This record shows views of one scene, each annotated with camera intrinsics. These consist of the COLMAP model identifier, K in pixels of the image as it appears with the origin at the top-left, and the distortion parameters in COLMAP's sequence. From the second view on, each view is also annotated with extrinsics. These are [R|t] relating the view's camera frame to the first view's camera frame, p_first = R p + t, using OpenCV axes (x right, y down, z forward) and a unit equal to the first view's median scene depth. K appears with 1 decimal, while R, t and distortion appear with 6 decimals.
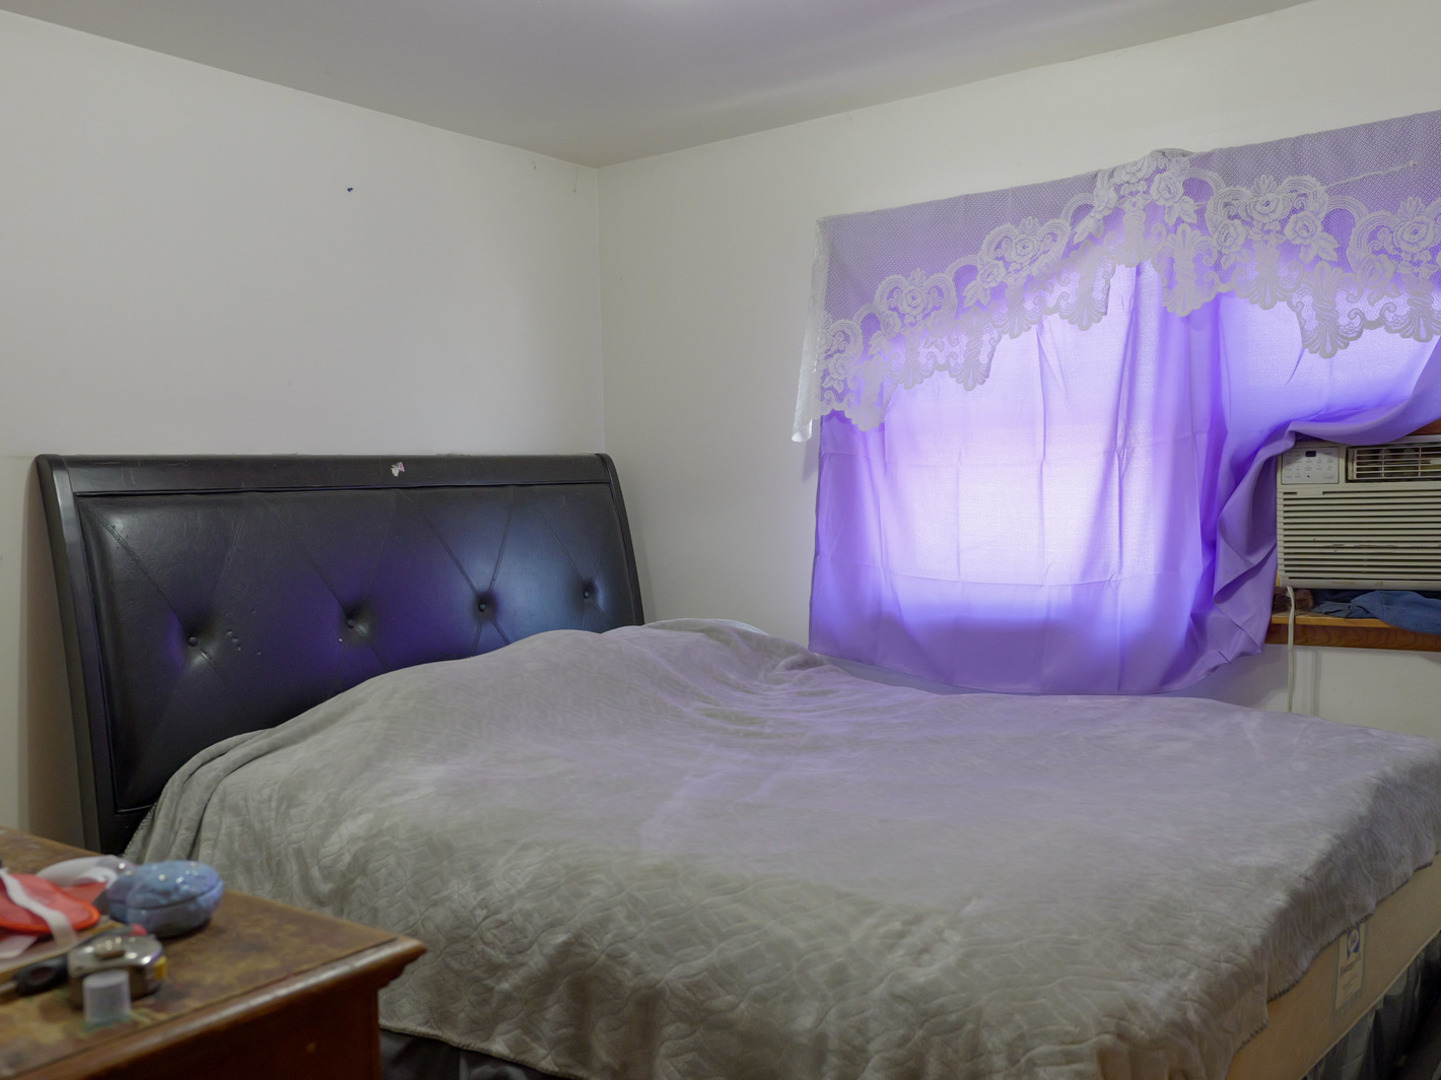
lens RADIAL K [[1281.8, 0, 720.5], [0, 1281.8, 540.0], [0, 0, 1]] dist [-0.006072, 0.000956]
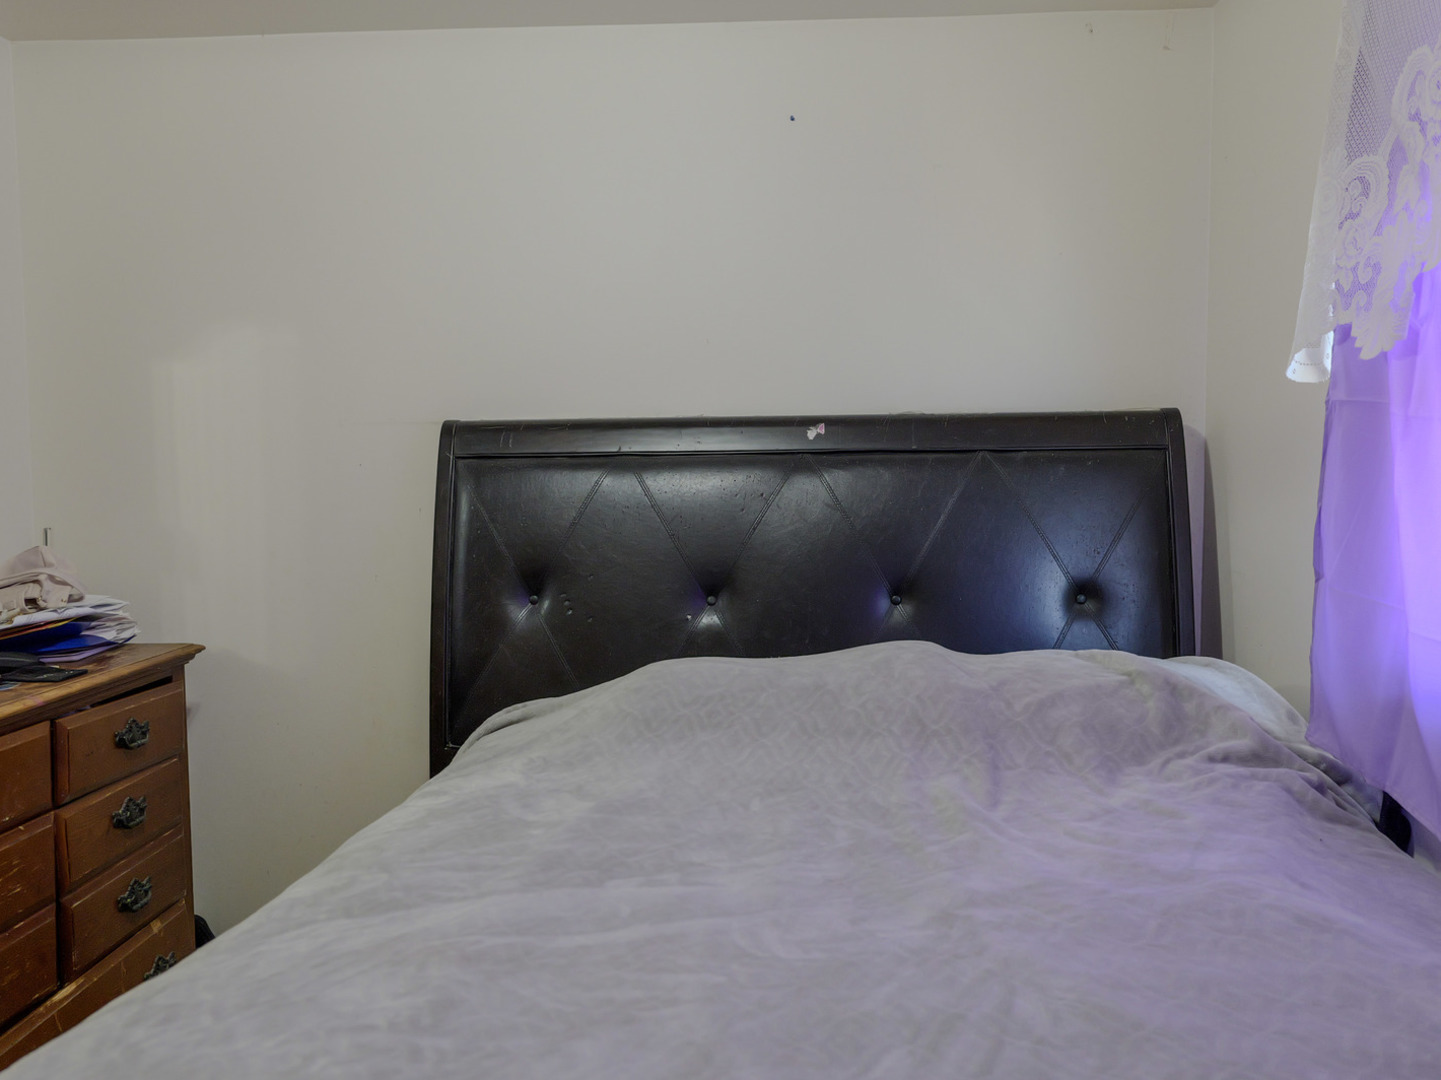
lens RADIAL K [[1155.0, 0, 721.1], [0, 1155.0, 525.8], [0, 0, 1]] dist [0.000283, 0.000735]
pose [[0.564803, 0.064558, -0.822697, 0.358758], [-0.038605, 0.997911, 0.051804, -0.029111], [0.824322, 0.002501, 0.566115, 0.494861]]
